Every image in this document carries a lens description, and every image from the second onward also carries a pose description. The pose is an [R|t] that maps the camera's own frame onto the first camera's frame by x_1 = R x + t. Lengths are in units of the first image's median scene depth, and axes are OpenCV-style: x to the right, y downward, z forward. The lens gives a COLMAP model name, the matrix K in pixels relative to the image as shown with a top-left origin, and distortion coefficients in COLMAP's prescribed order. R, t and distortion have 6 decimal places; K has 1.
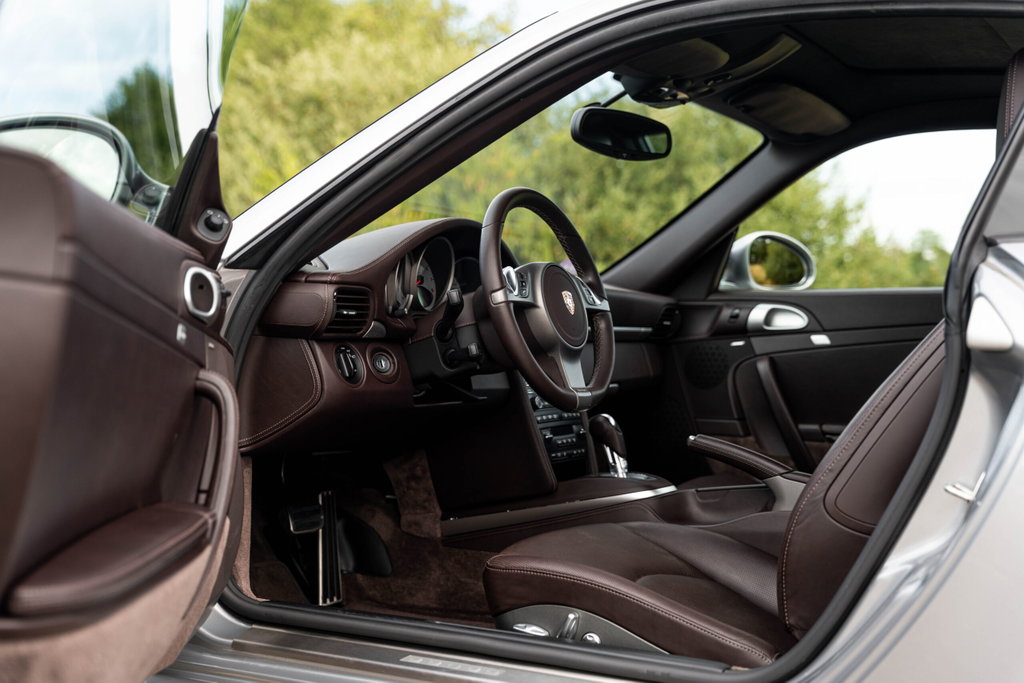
lens RADIAL K [[1356.9, 0, 512.0], [0, 1356.9, 341.5], [0, 0, 1]] dist [0.004930, 0.001631]
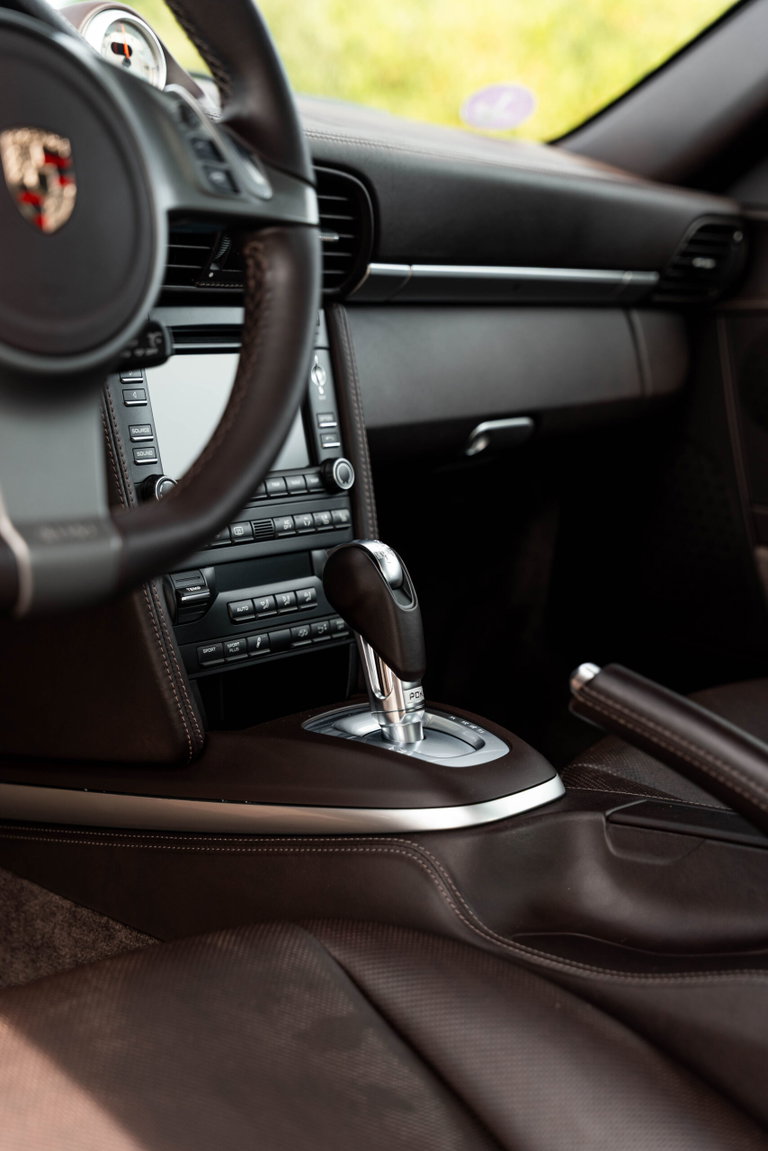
lens RADIAL K [[1702.1, 0, 384.0], [0, 1702.1, 575.5], [0, 0, 1]] dist [0.011582, -0.022032]
pose [[0.981813, 0.094556, -0.164629, 0.140618], [-0.061530, 0.978823, 0.195243, -0.019537], [0.179604, -0.181562, 0.966839, 0.600160]]
